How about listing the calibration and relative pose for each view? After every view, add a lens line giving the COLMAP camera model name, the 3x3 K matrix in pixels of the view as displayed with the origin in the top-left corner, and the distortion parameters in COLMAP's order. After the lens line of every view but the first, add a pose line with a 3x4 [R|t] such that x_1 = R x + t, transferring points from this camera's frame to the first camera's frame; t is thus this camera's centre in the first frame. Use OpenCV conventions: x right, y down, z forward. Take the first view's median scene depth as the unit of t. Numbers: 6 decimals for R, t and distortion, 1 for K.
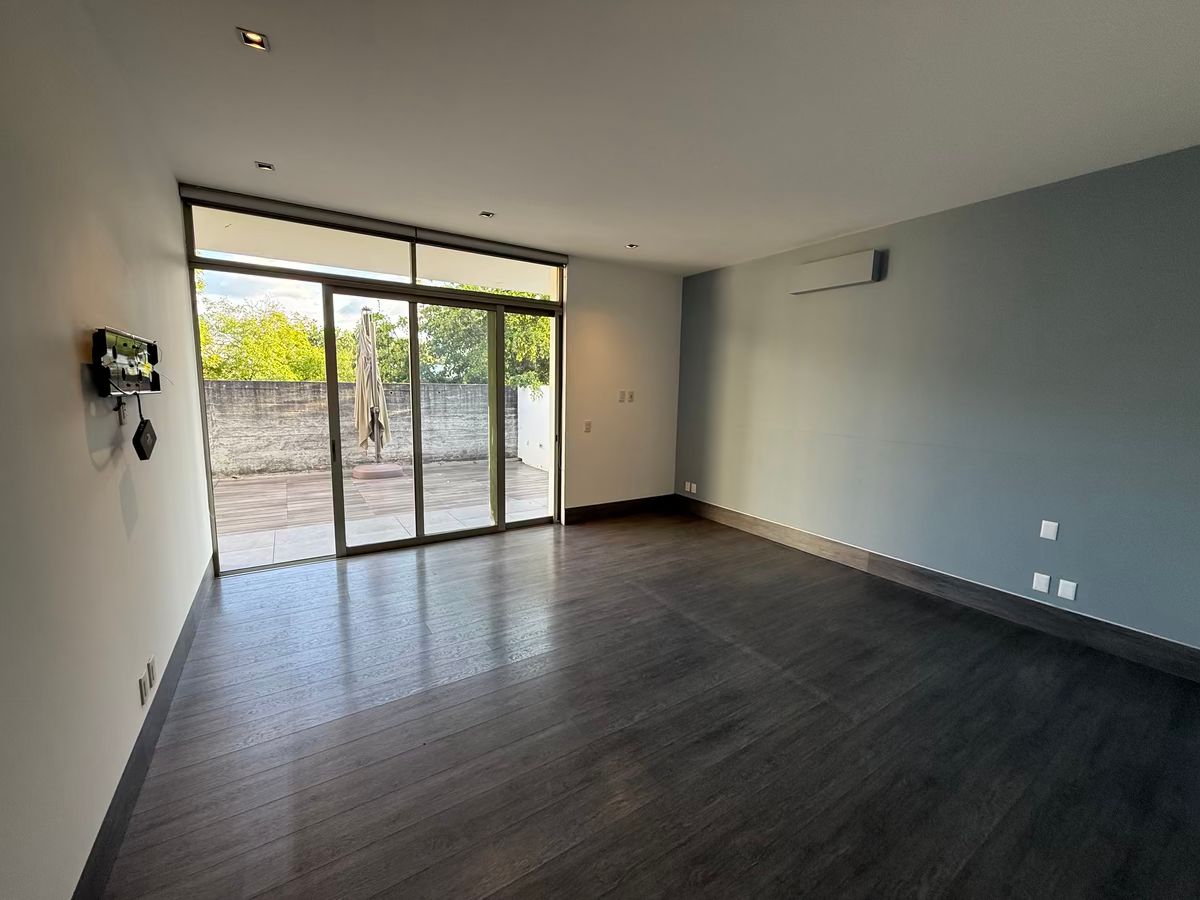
lens RADIAL K [[480.3, 0, 599.2], [0, 480.3, 449.7], [0, 0, 1]] dist [-0.001656, -0.001218]
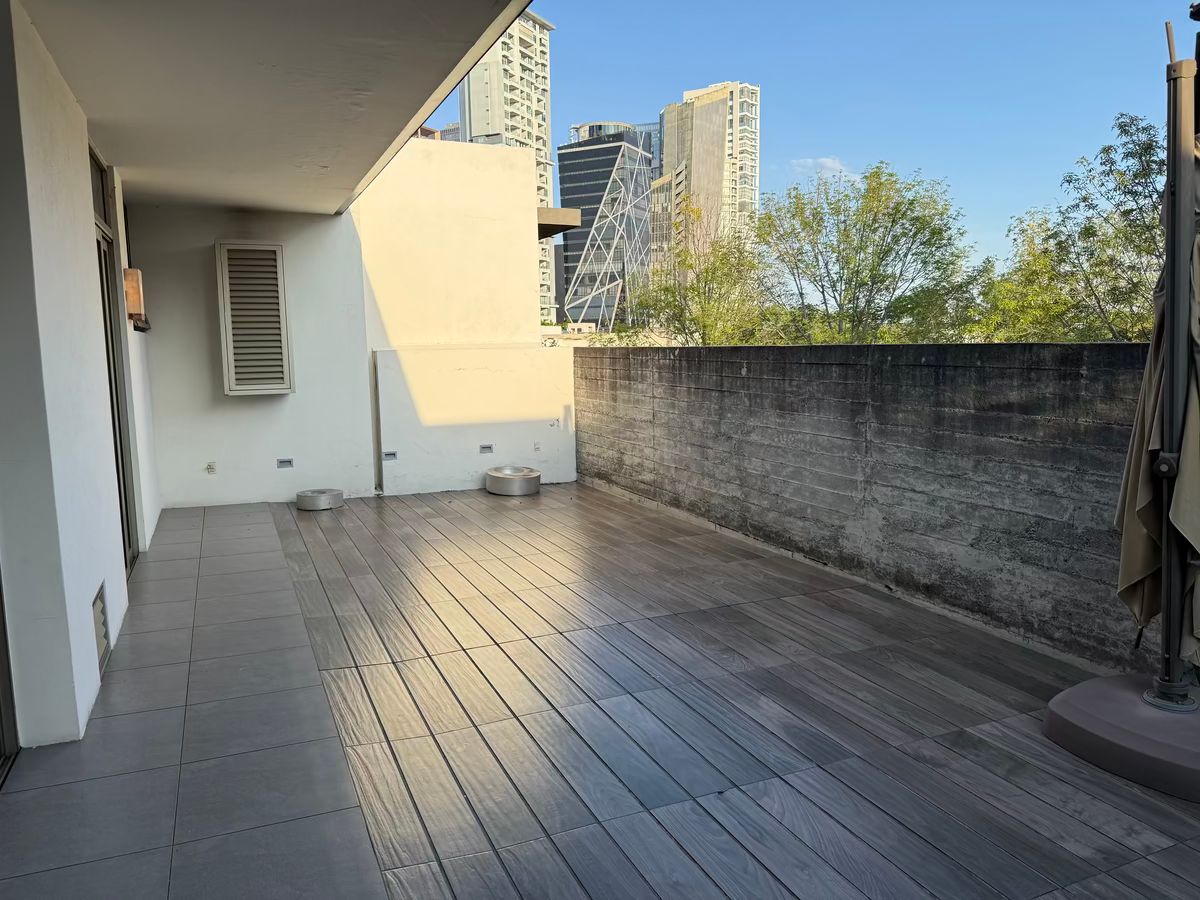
lens RADIAL K [[840.4, 0, 598.9], [0, 840.4, 450.2], [0, 0, 1]] dist [0.002187, 0.000267]
pose [[-0.160623, 0.107967, -0.981093, -0.047508], [-0.115852, 0.985066, 0.127371, -0.110943], [0.980193, 0.134121, -0.145716, 0.819944]]
